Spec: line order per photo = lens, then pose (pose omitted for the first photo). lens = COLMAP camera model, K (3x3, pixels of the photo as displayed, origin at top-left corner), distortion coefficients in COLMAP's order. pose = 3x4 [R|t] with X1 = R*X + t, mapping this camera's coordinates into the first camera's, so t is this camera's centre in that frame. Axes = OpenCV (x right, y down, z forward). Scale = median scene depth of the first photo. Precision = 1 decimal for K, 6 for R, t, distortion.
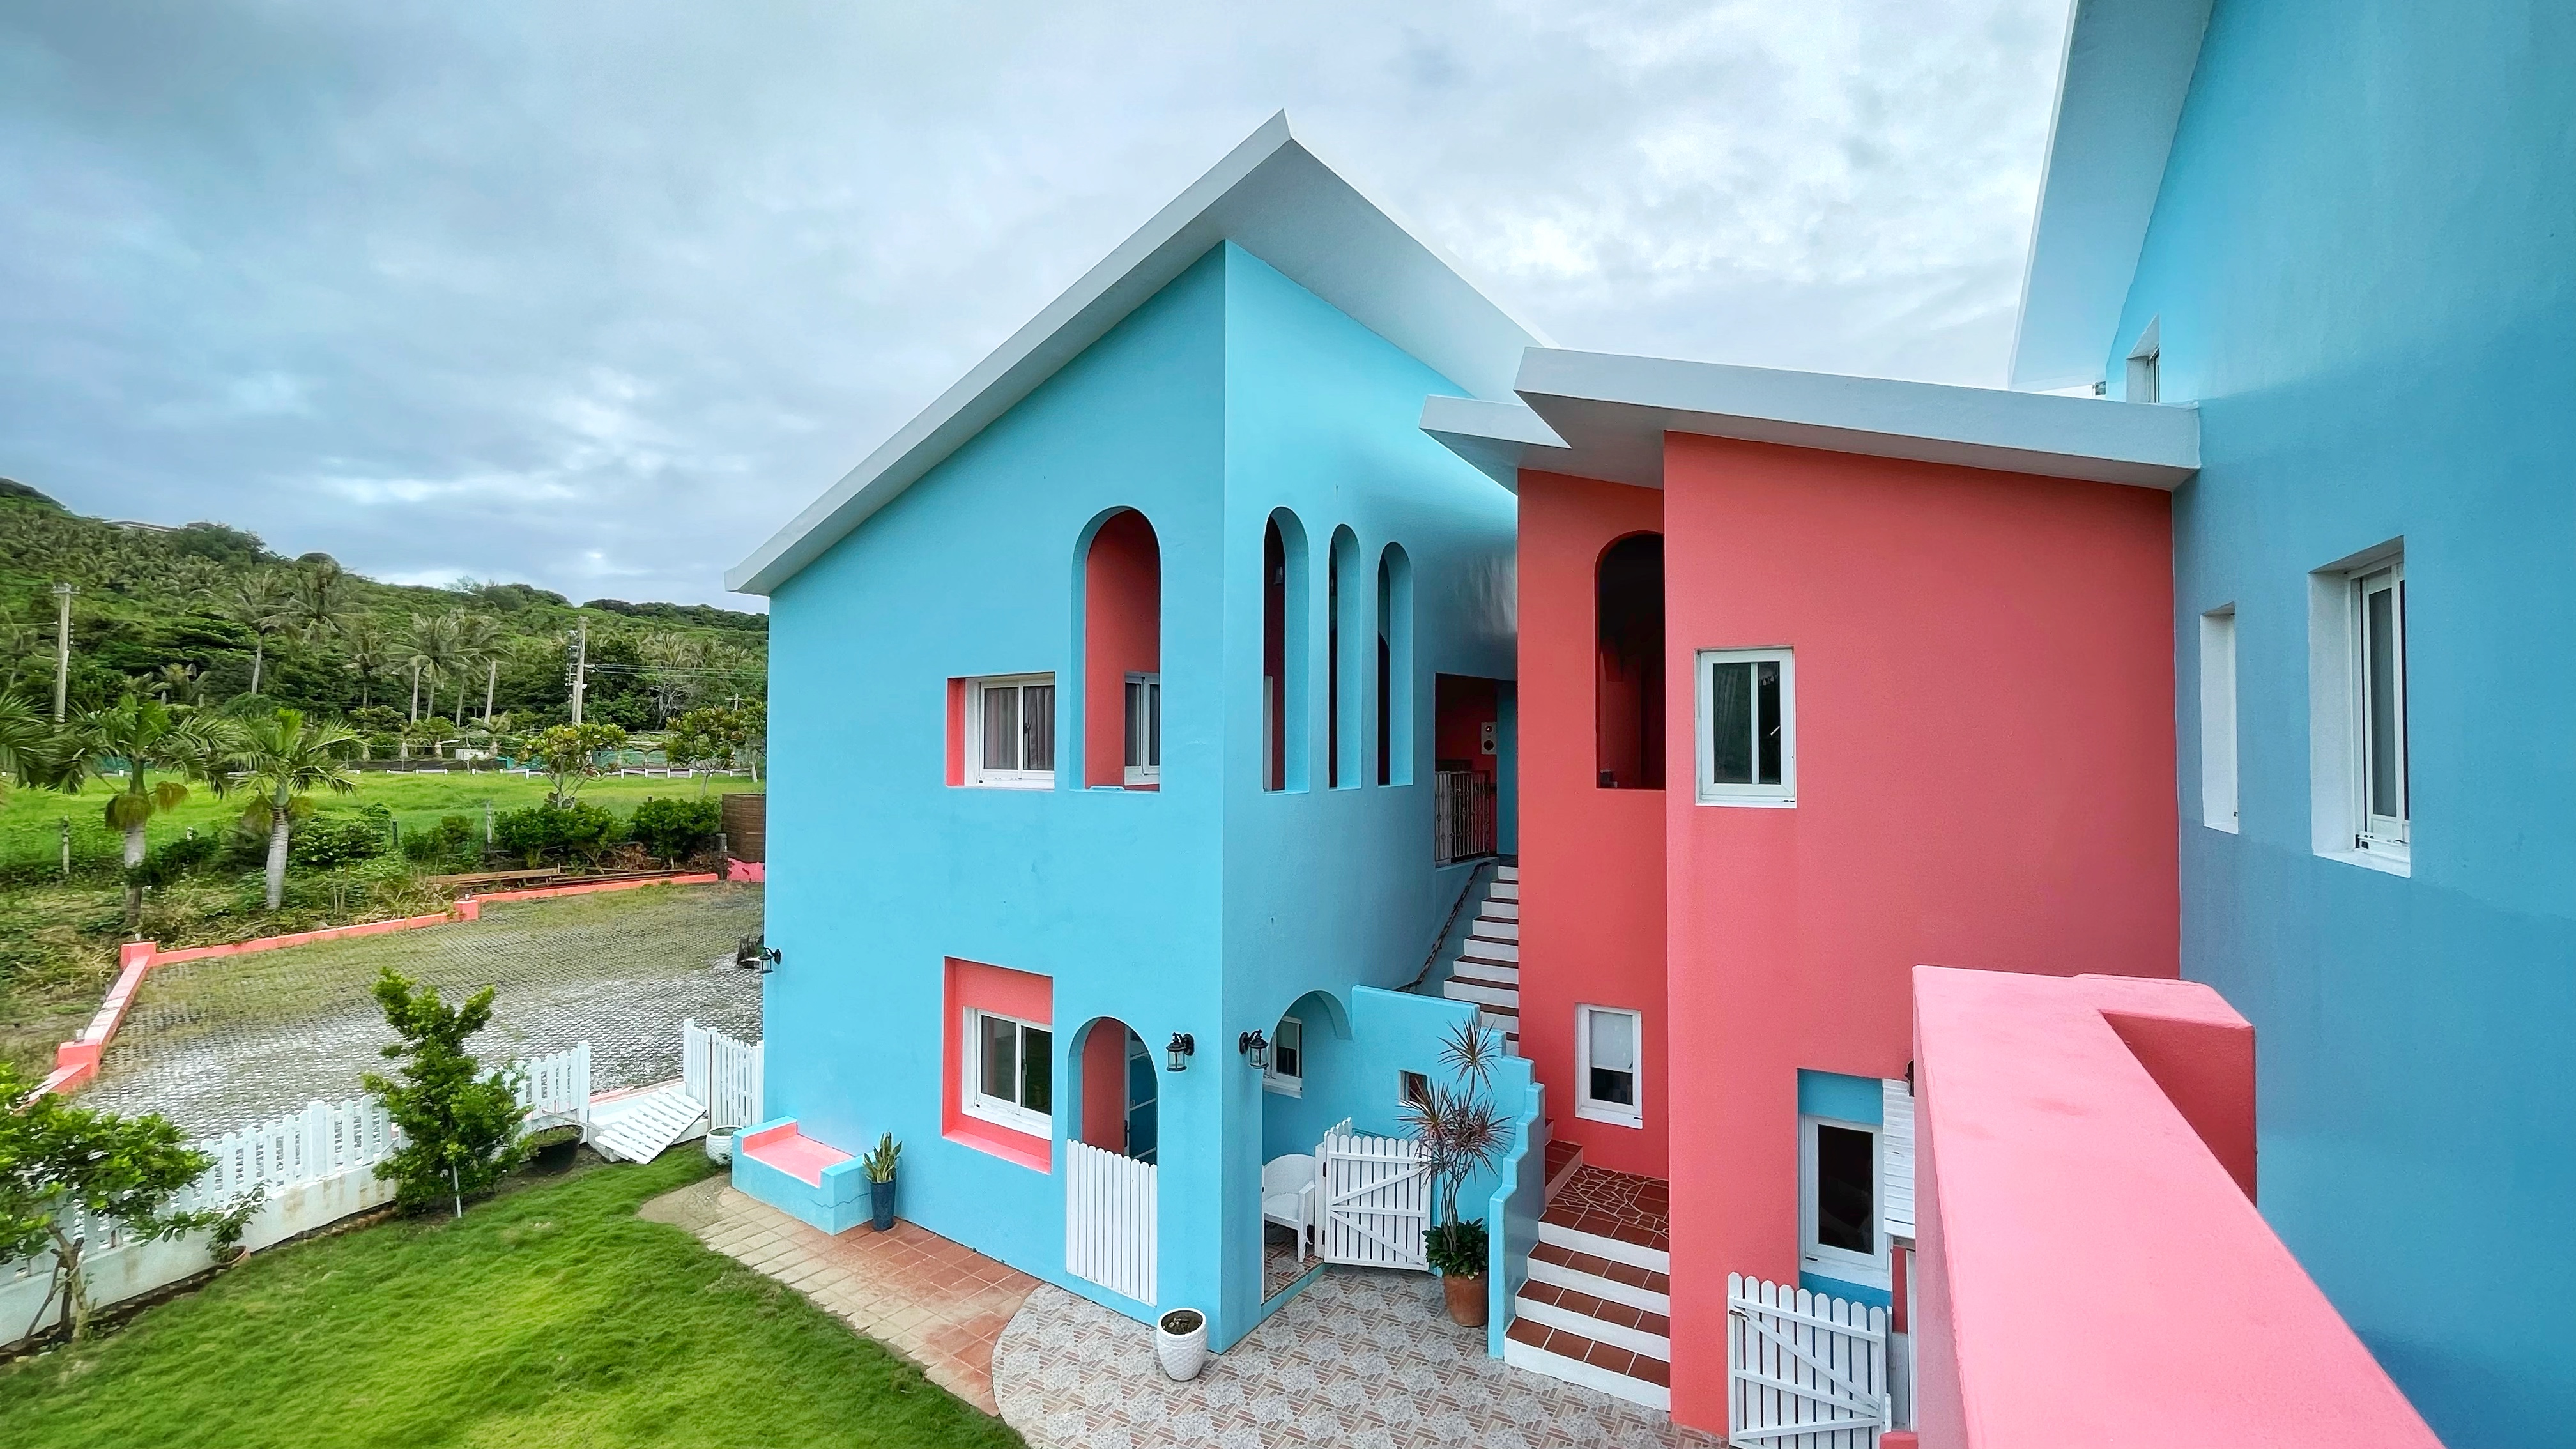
lens RADIAL K [[1059.0, 0, 1291.3], [0, 1059.0, 718.1], [0, 0, 1]] dist [-0.000877, -0.000559]
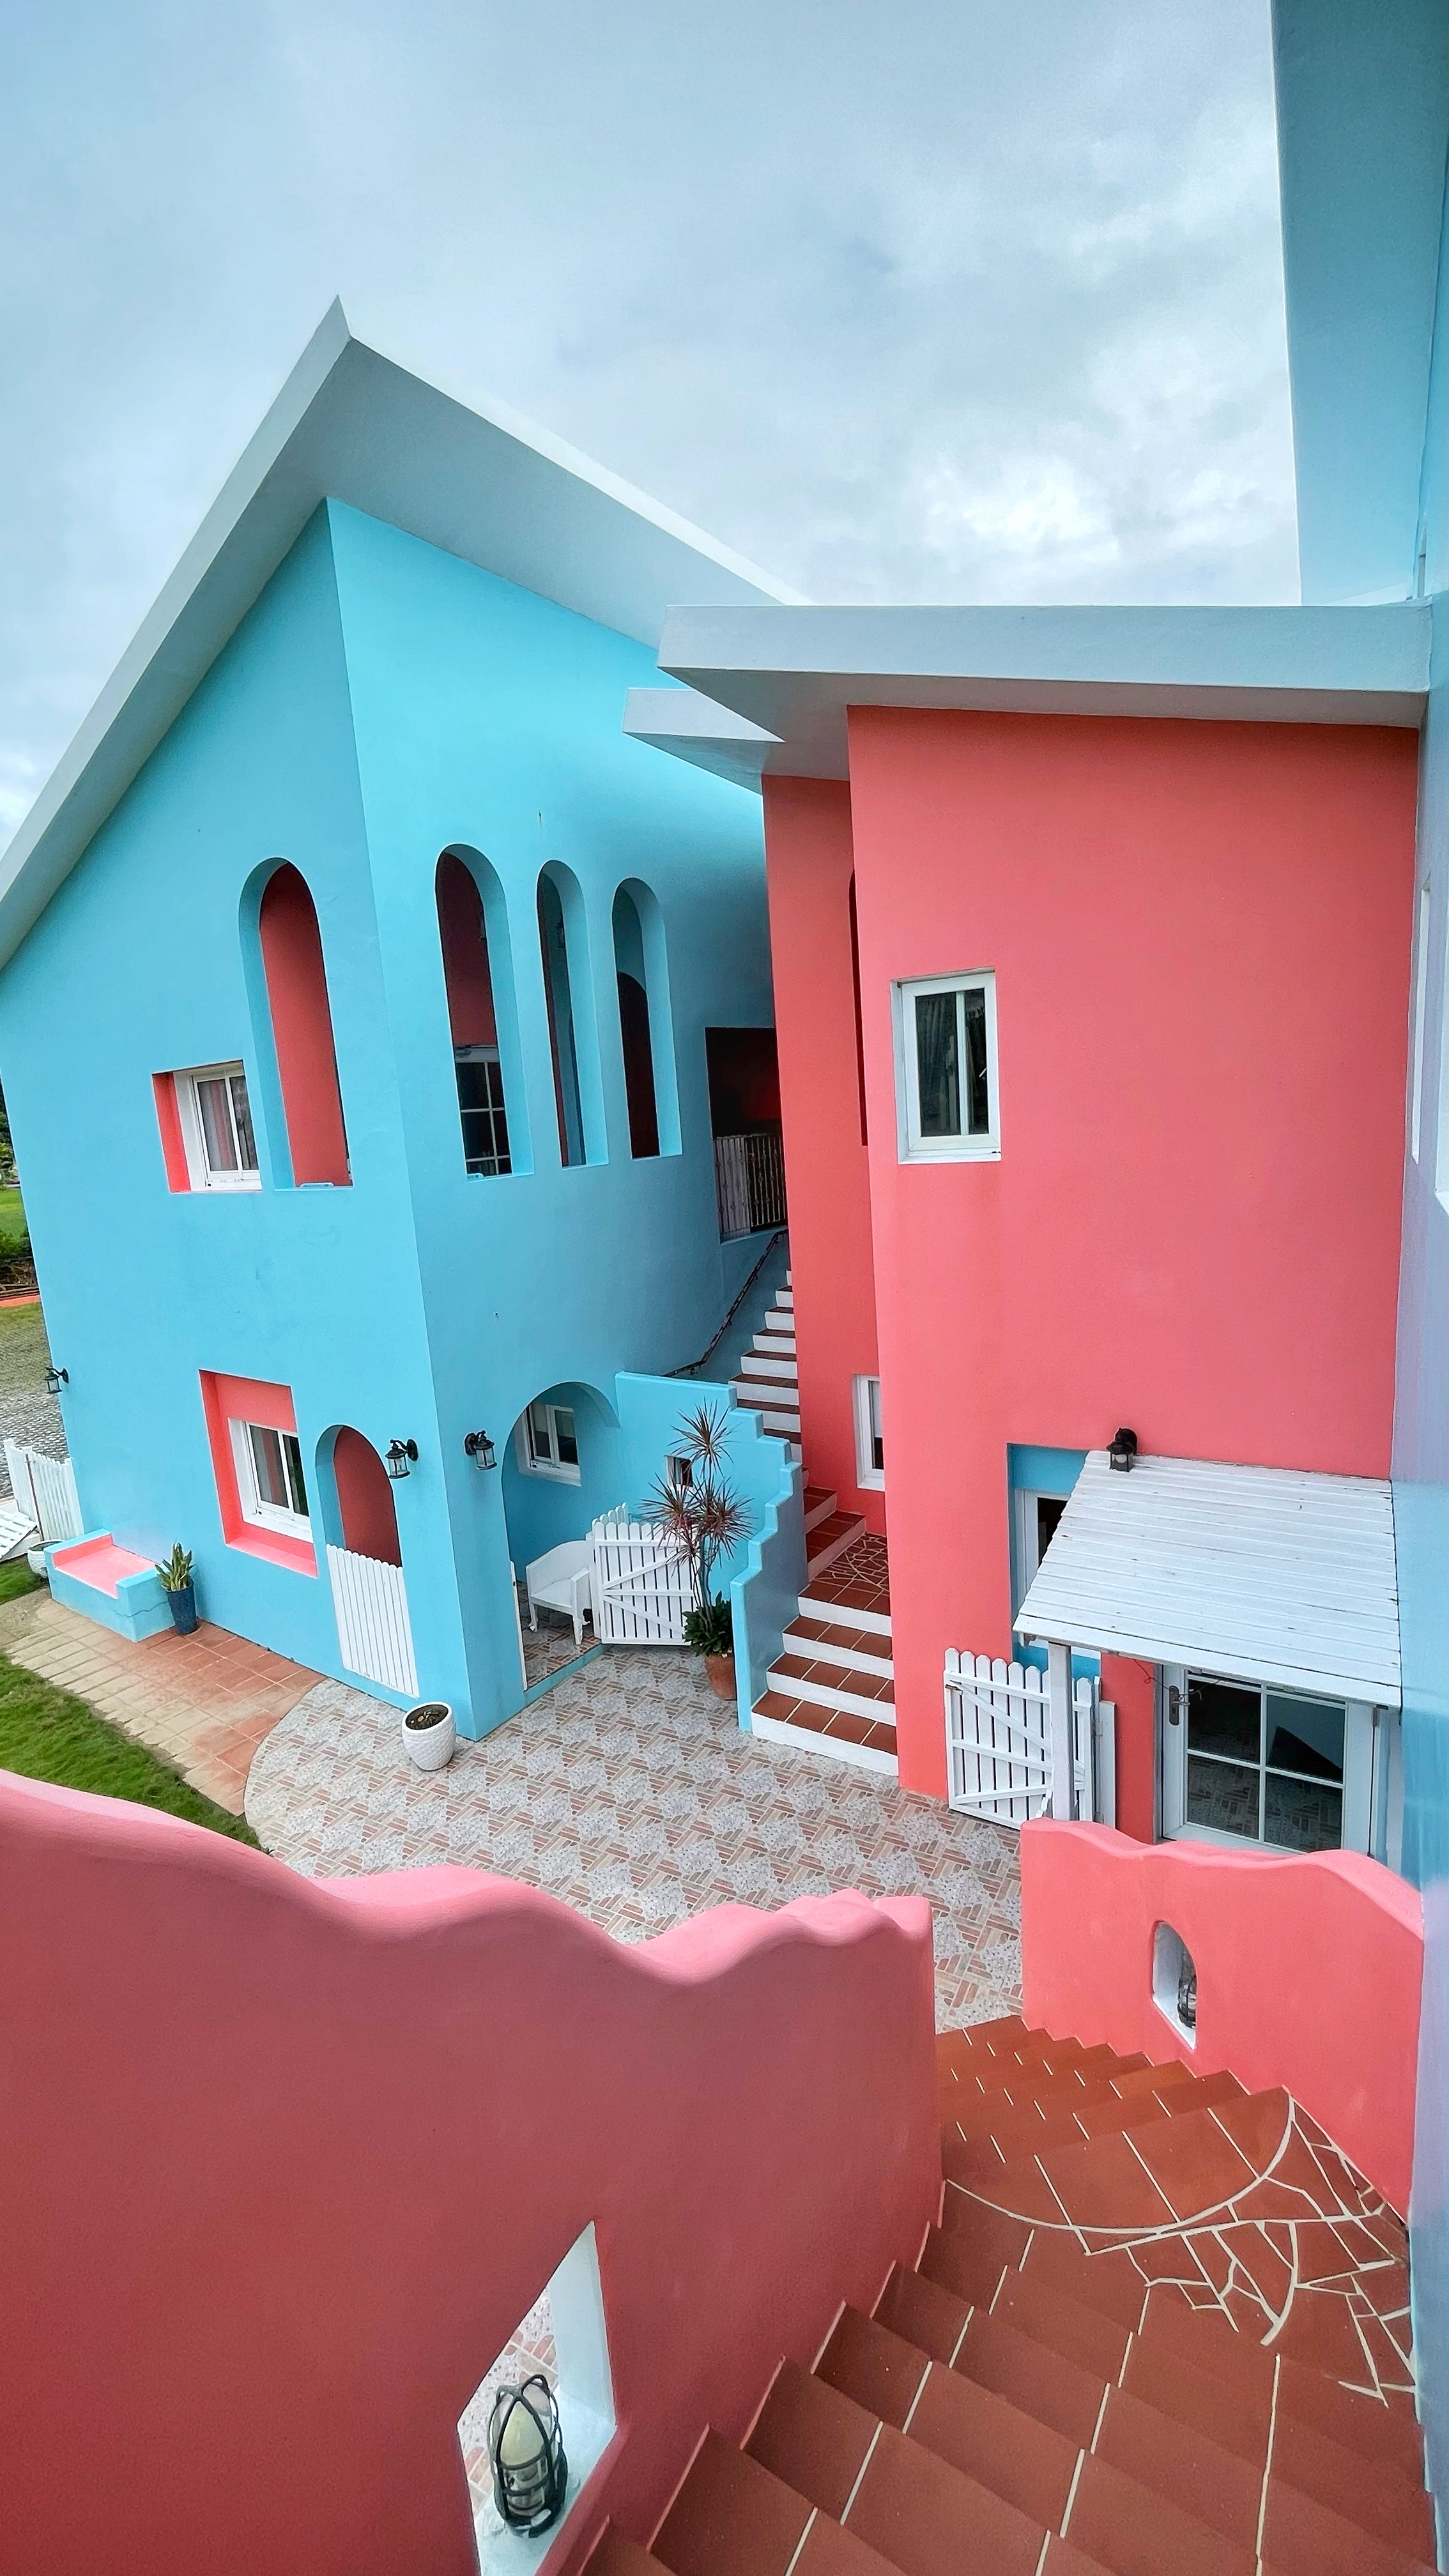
lens RADIAL K [[1059.0, 0, 724.5], [0, 1059.0, 1288.0], [0, 0, 1]] dist [-0.000877, -0.000559]
pose [[0.997333, -0.067548, -0.027631, 0.206325], [0.071620, 0.978649, 0.192655, 0.002619], [0.014028, -0.194120, 0.980878, 0.092614]]
